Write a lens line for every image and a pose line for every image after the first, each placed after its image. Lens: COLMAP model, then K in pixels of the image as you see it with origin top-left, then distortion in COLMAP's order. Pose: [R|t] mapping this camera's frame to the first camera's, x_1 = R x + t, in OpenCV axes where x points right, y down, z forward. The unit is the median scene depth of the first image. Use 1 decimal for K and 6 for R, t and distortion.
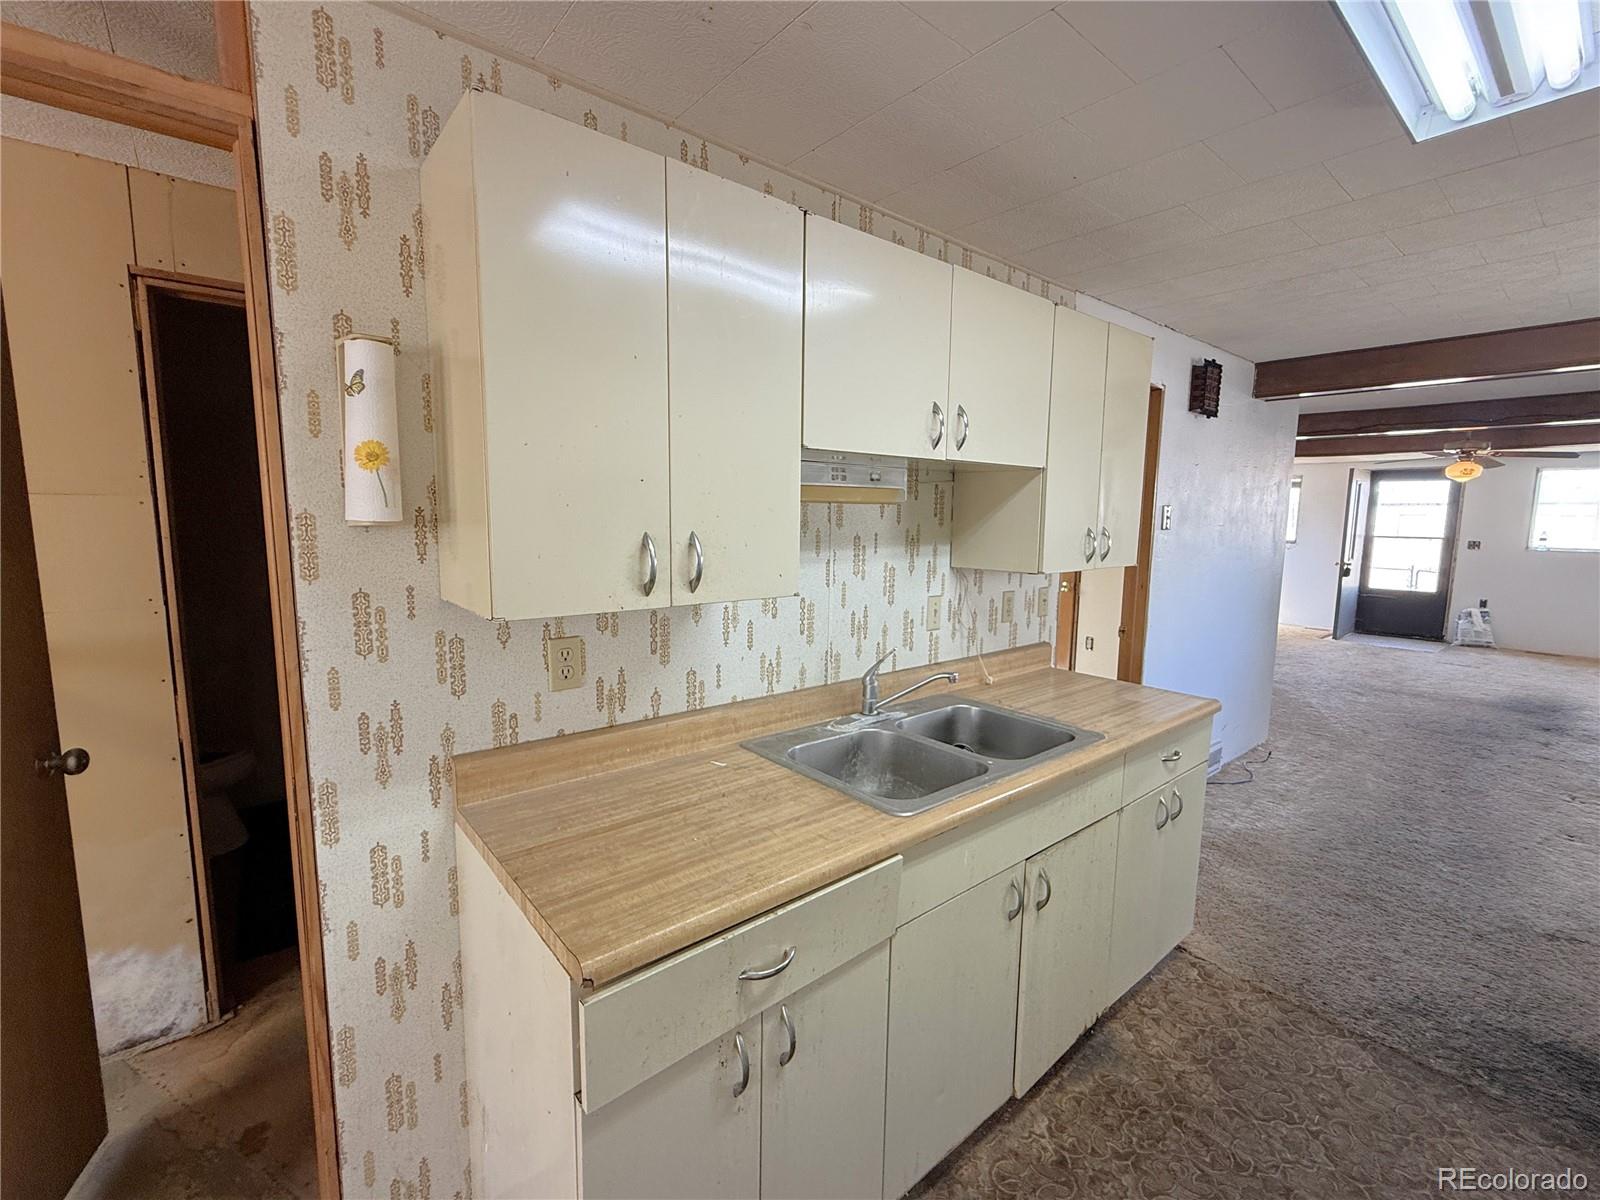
lens RADIAL K [[696.7, 0, 798.8], [0, 696.7, 600.4], [0, 0, 1]] dist [0.000177, 0.000262]
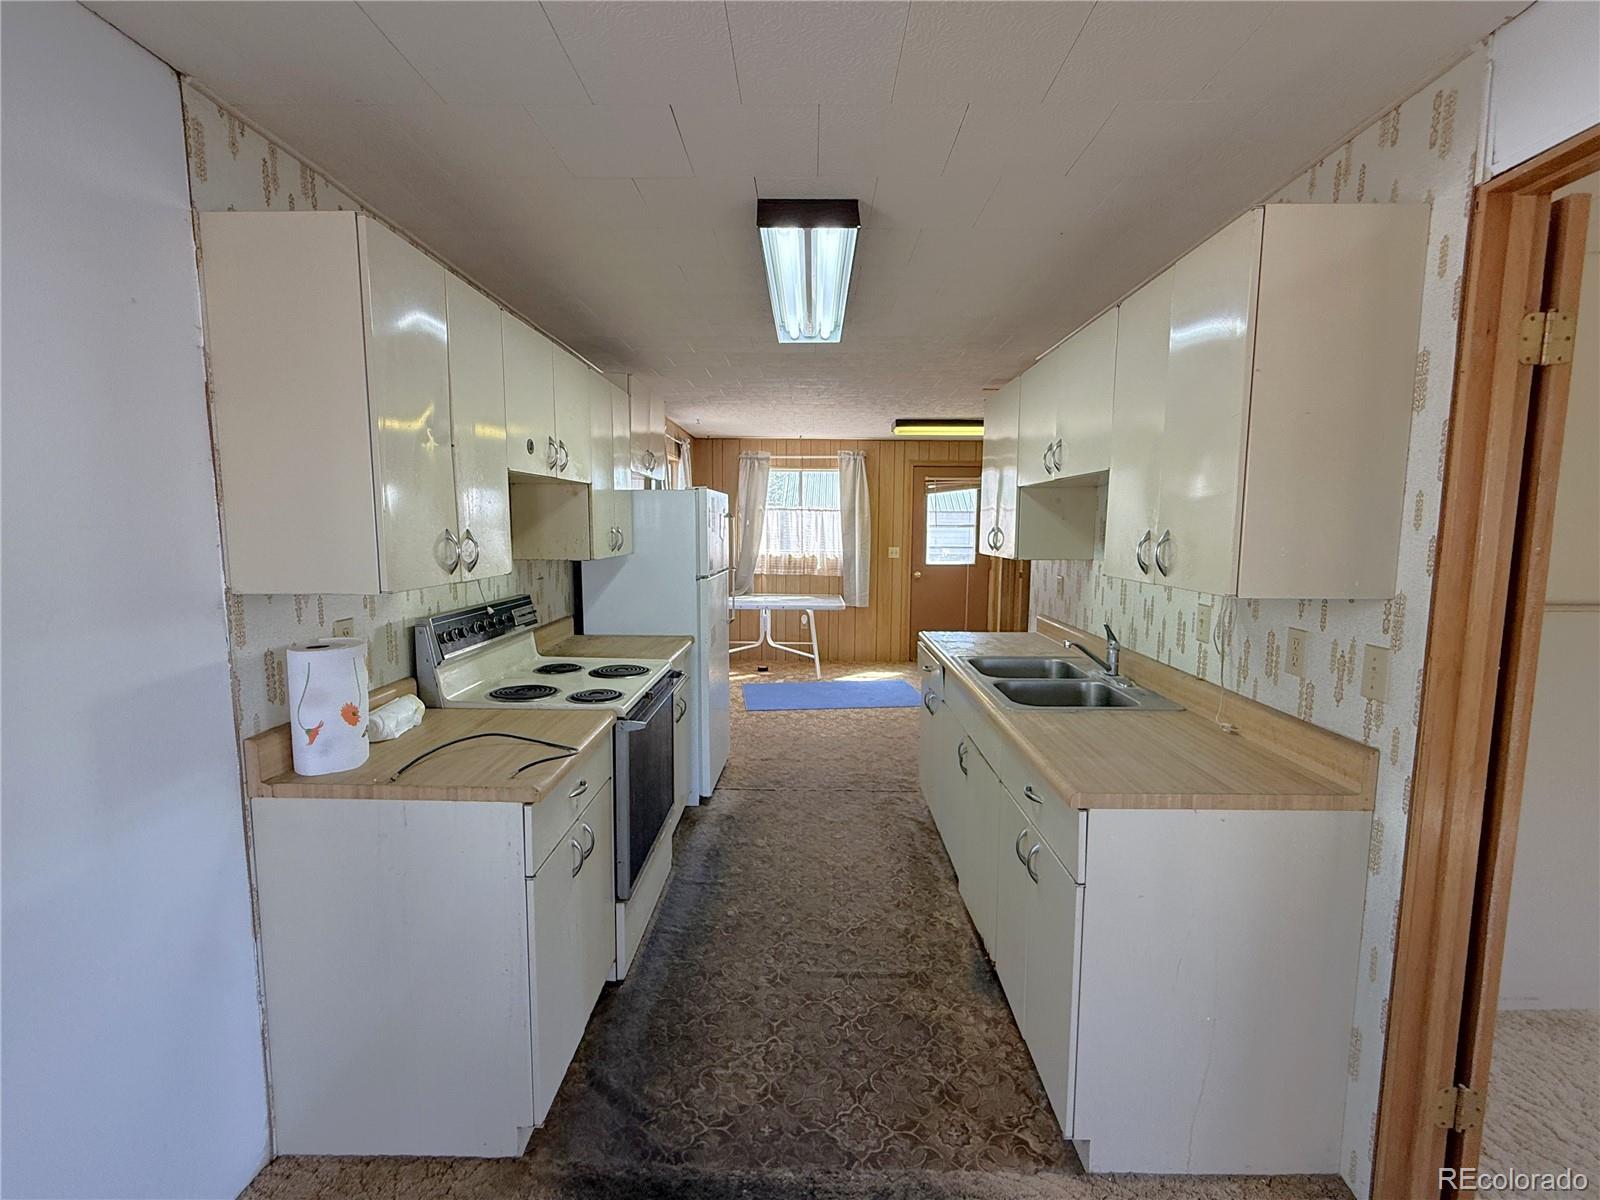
lens RADIAL K [[696.7, 0, 792.2], [0, 696.7, 602.2], [0, 0, 1]] dist [0.000177, 0.000262]
pose [[-0.661784, 0.070471, -0.746375, 0.875280], [-0.106176, 0.976727, 0.186362, -0.087164], [0.742138, 0.202579, -0.638900, 0.825724]]
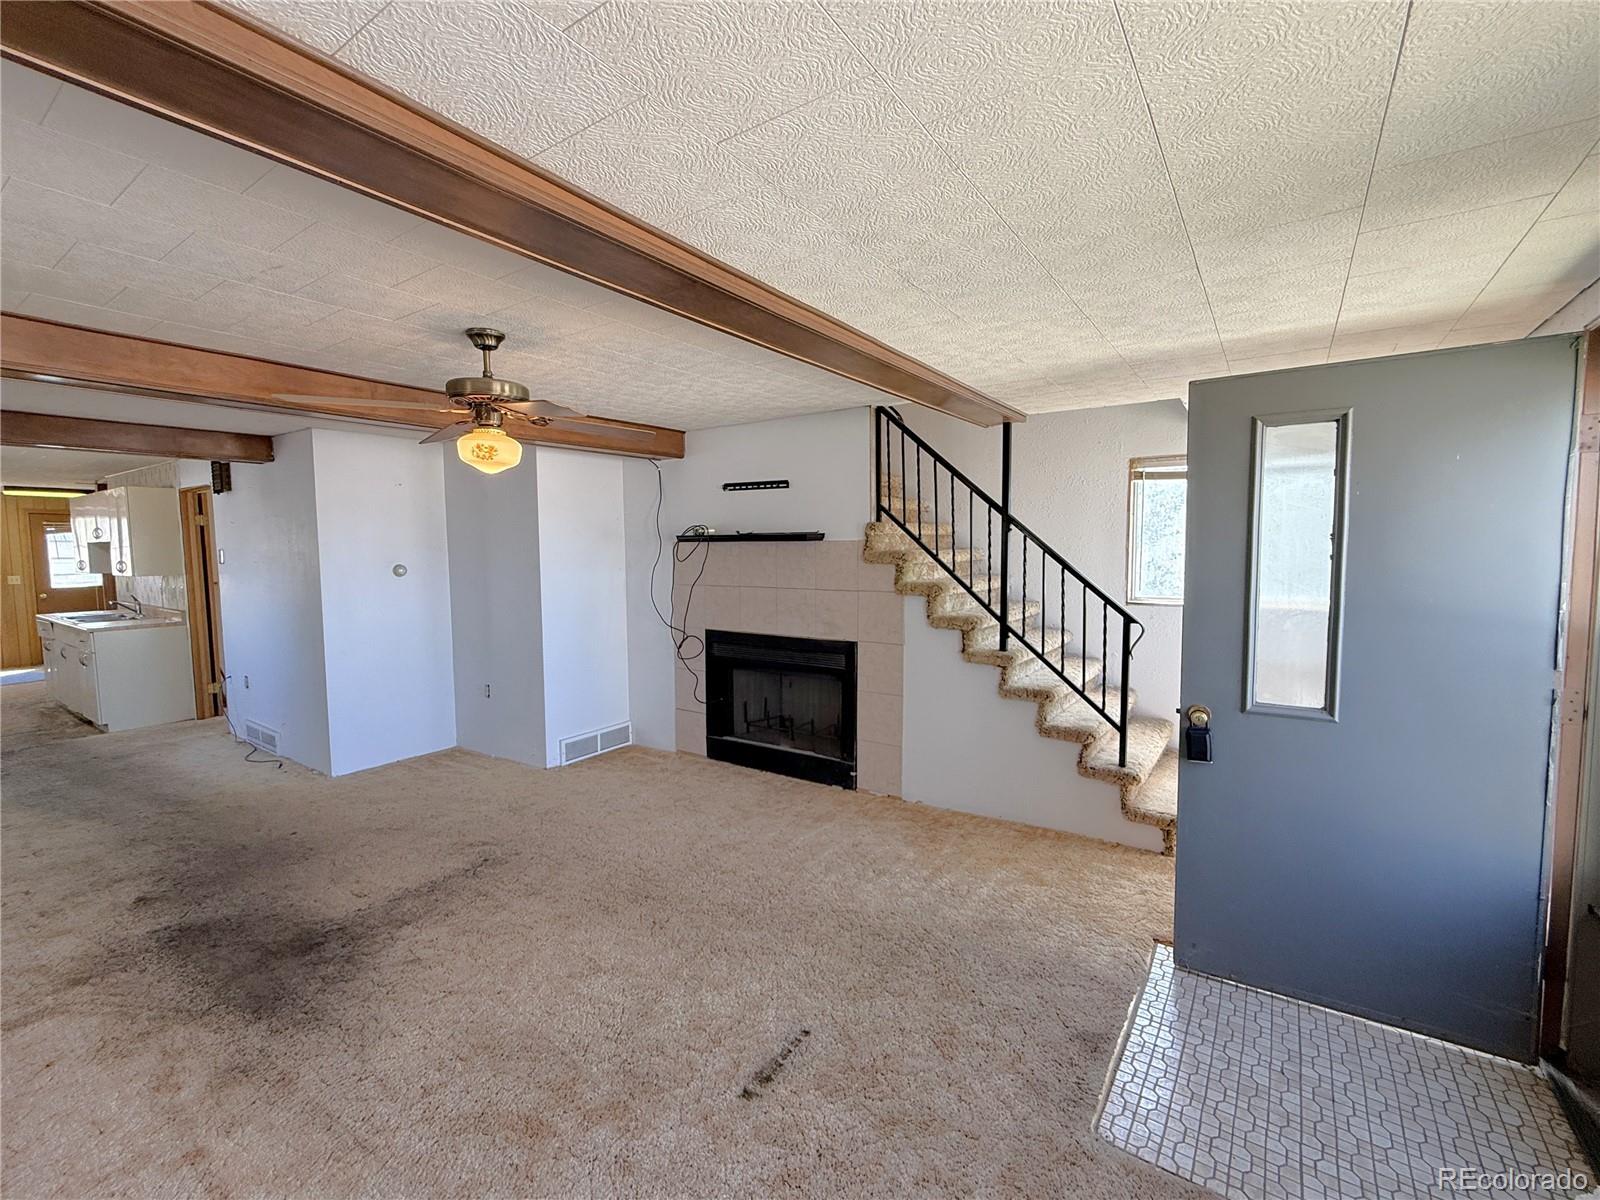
lens RADIAL K [[696.7, 0, 798.8], [0, 696.7, 602.0], [0, 0, 1]] dist [0.000177, 0.000262]
pose [[0.260971, 0.062309, -0.963334, 2.630207], [-0.111413, 0.993190, 0.034058, -0.231338], [0.958896, 0.098439, 0.266136, 1.975040]]
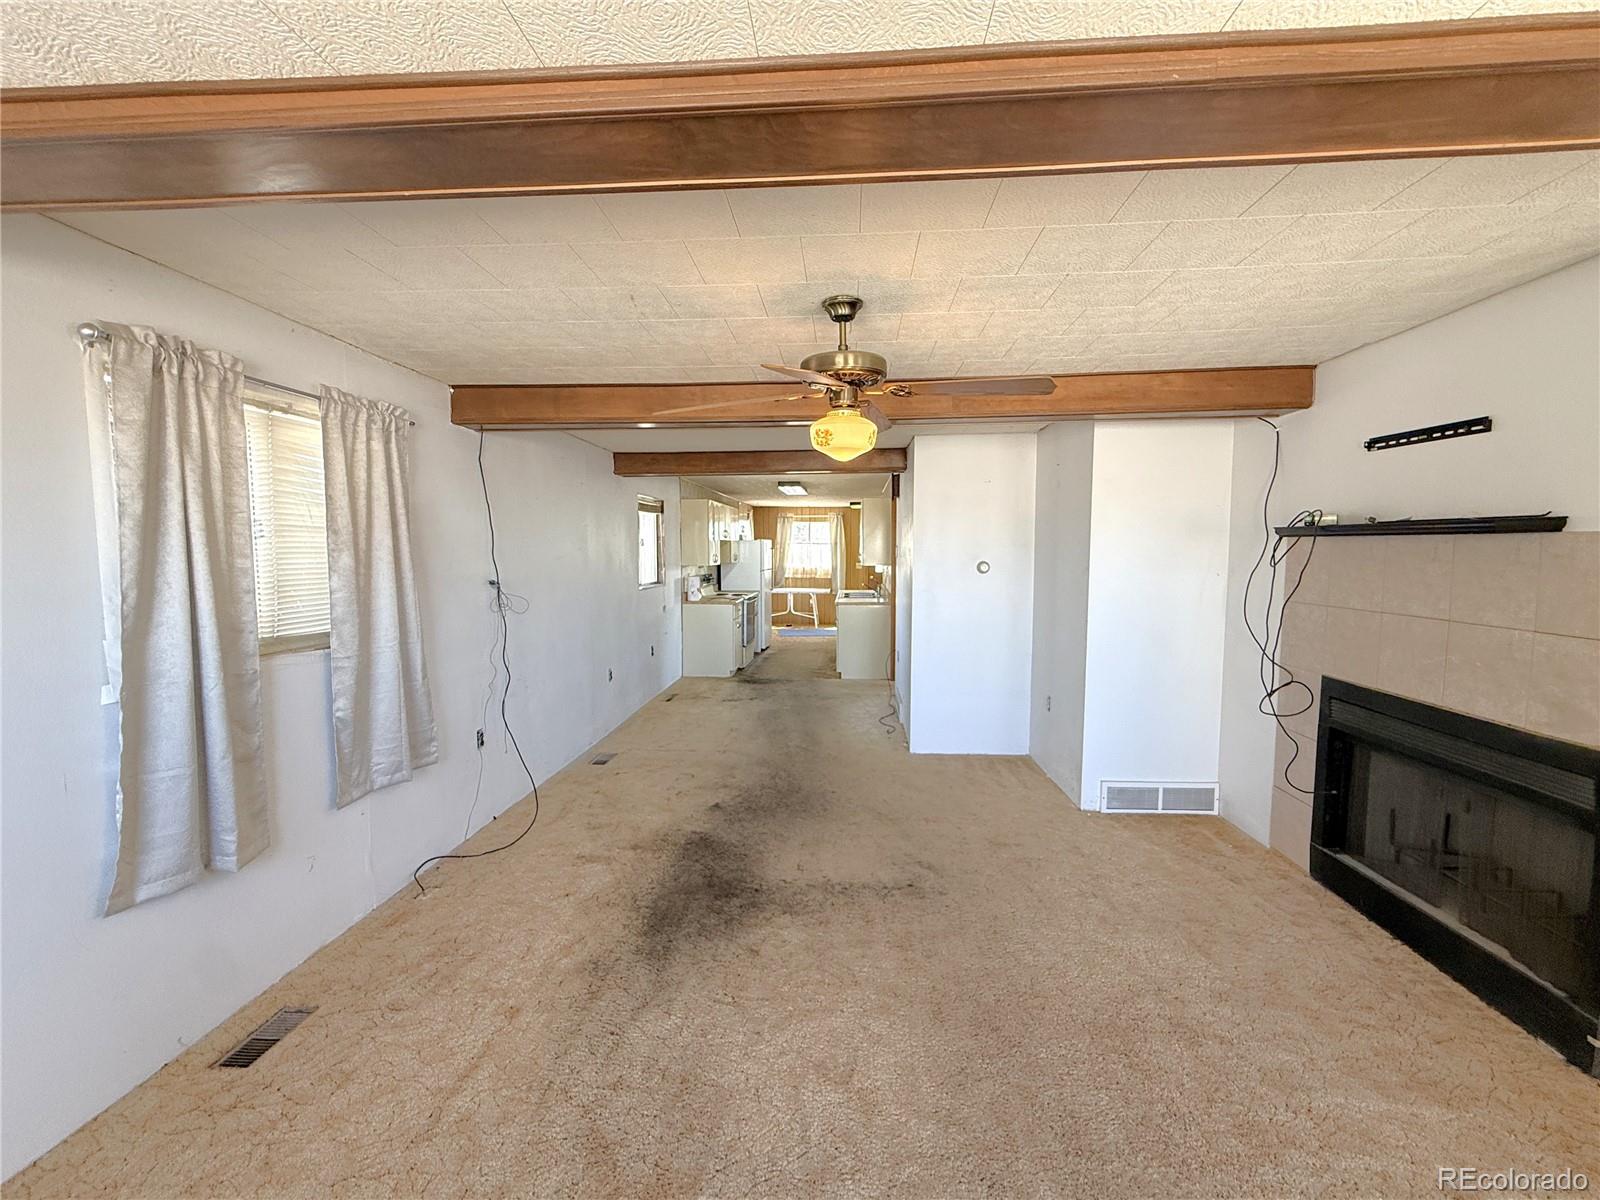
lens RADIAL K [[696.7, 0, 799.2], [0, 696.7, 601.6], [0, 0, 1]] dist [0.000177, 0.000262]
pose [[-0.699801, 0.044382, -0.712958, 2.294411], [-0.097007, 0.982918, 0.156404, -0.277883], [0.707721, 0.178614, -0.683541, 2.321529]]
